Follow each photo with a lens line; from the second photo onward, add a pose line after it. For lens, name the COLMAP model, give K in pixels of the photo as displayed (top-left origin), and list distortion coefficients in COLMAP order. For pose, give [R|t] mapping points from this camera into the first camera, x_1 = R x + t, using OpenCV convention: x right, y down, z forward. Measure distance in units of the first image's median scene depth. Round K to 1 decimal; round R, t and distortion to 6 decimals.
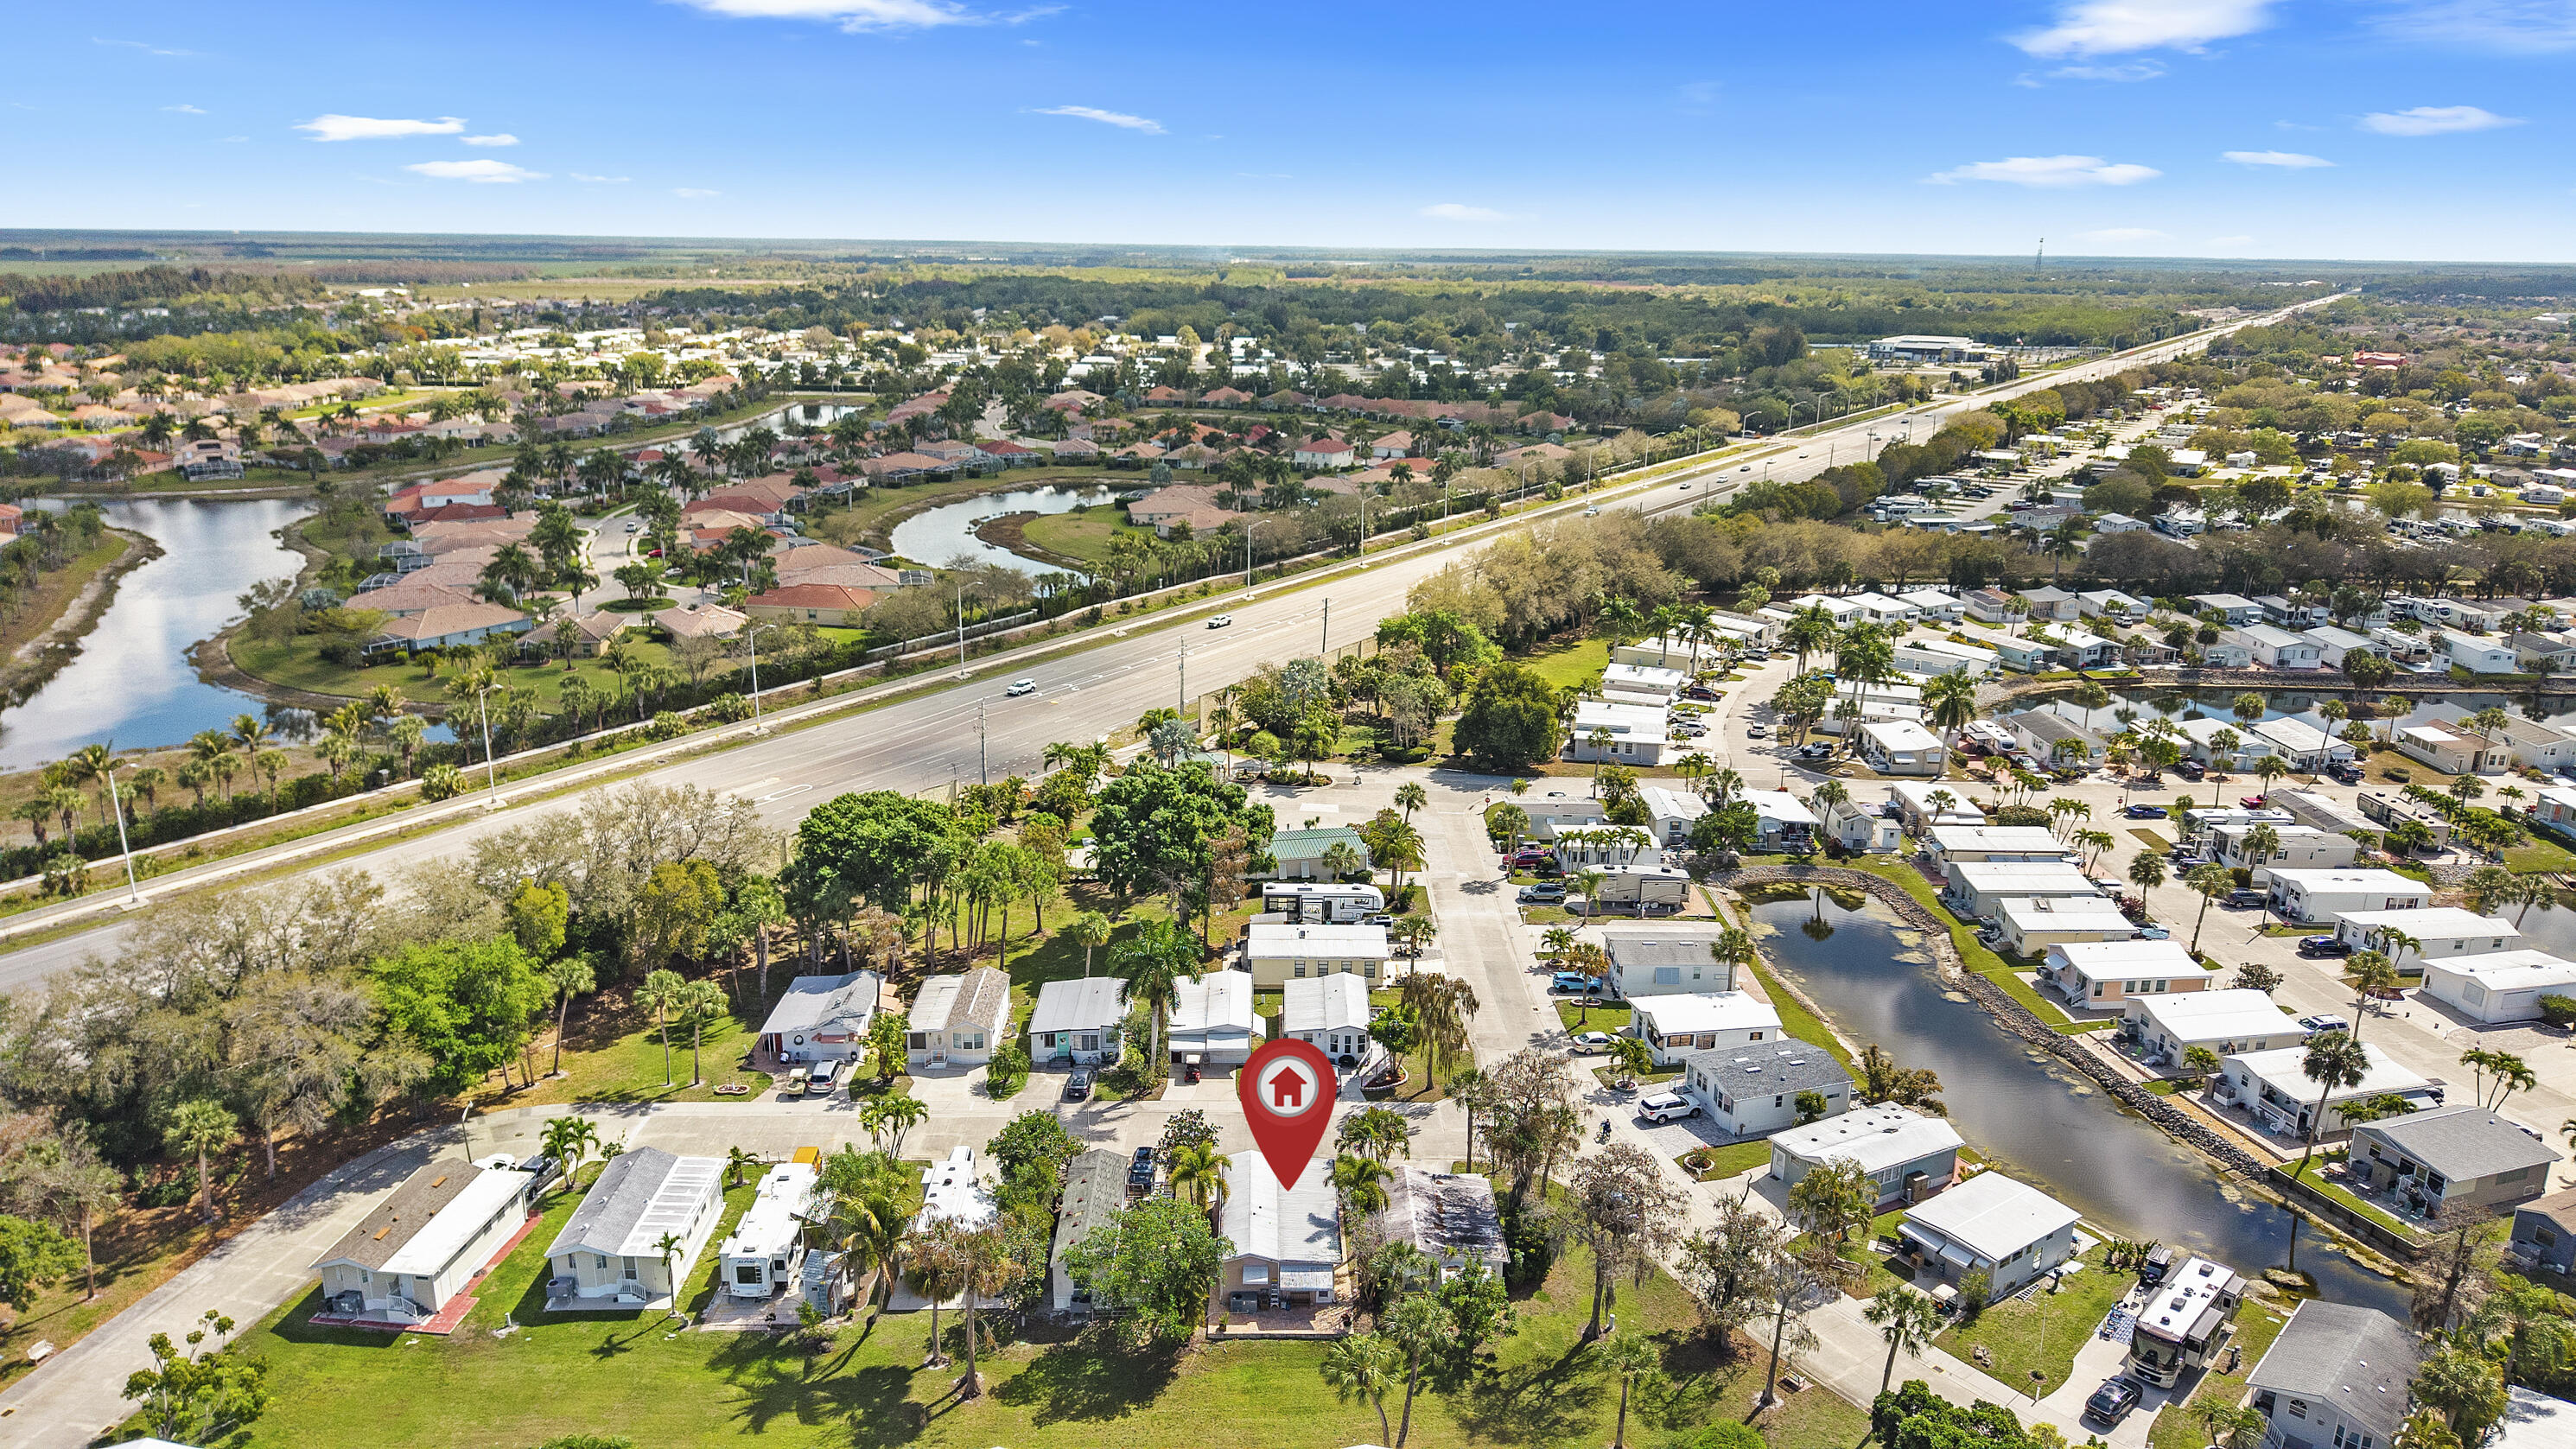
lens RADIAL K [[1722.3, 0, 1302.2], [0, 1722.3, 723.6], [0, 0, 1]] dist [0.066449, -0.116399]
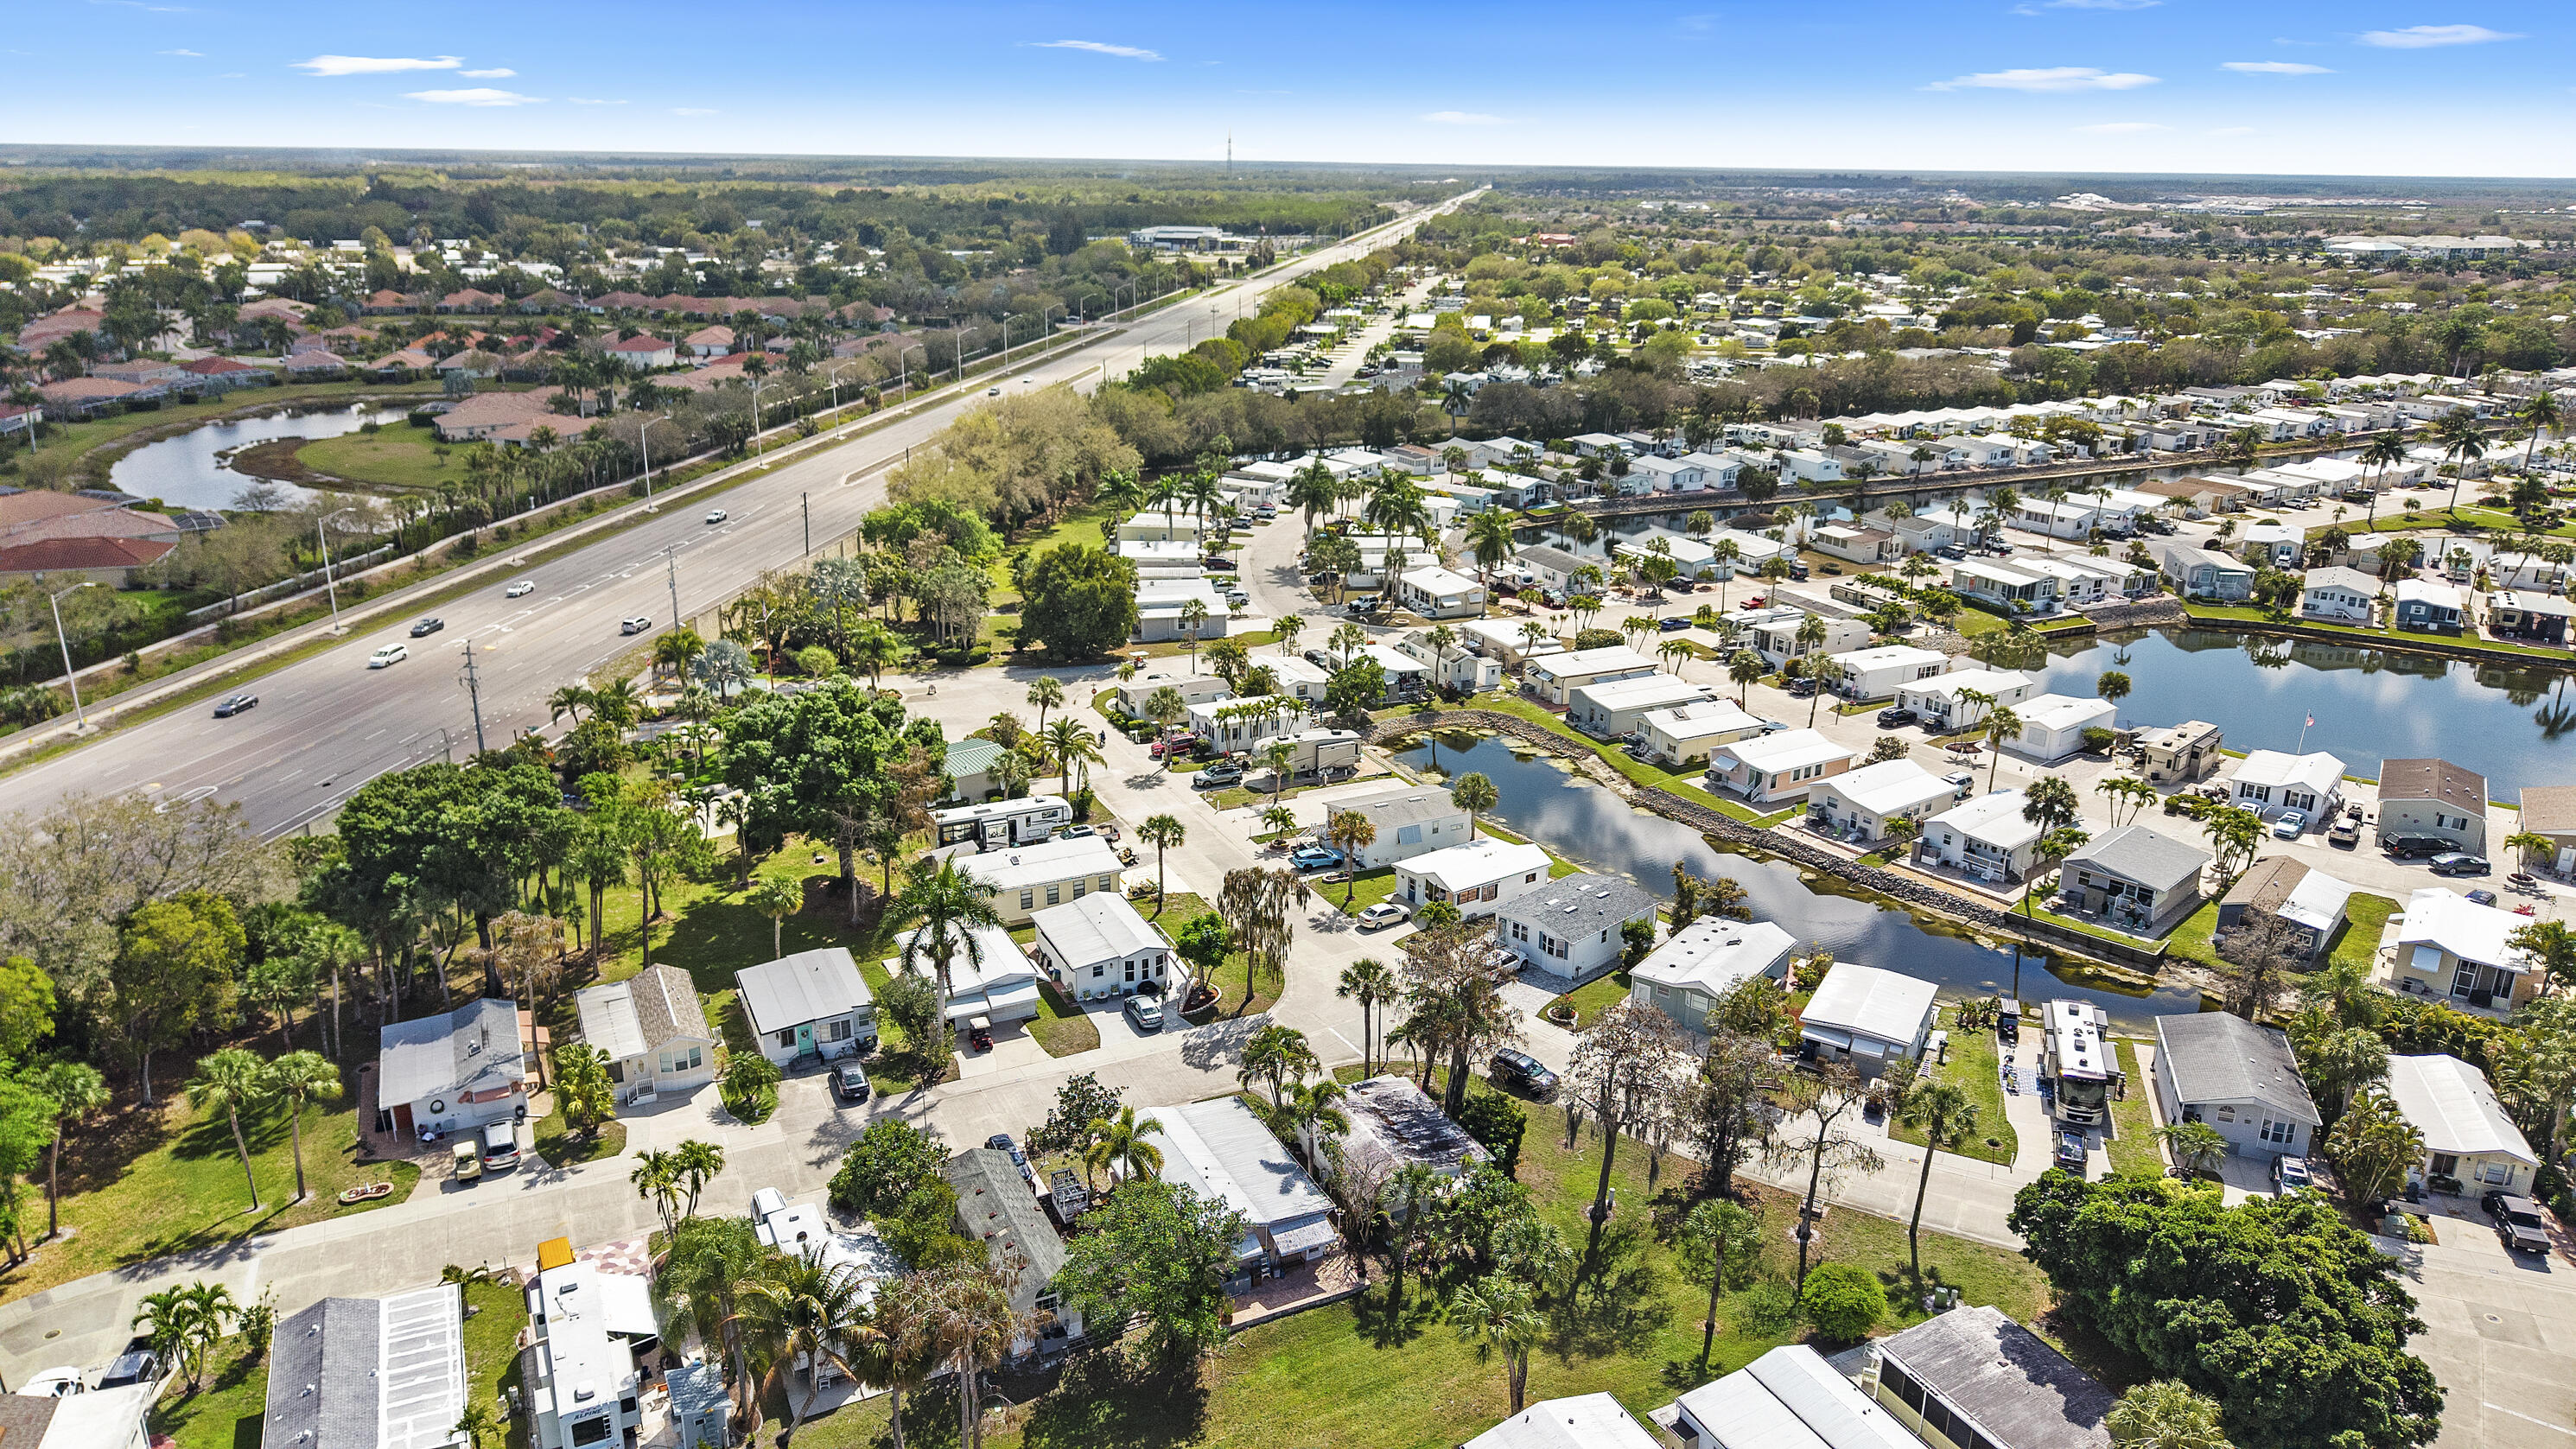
lens RADIAL K [[1722.3, 0, 1302.2], [0, 1722.3, 723.6], [0, 0, 1]] dist [0.066449, -0.116399]
pose [[0.903603, -0.134577, 0.406682, -0.169791], [0.114060, 0.990684, 0.074402, 0.006942], [-0.412906, -0.020844, 0.910535, 0.134831]]
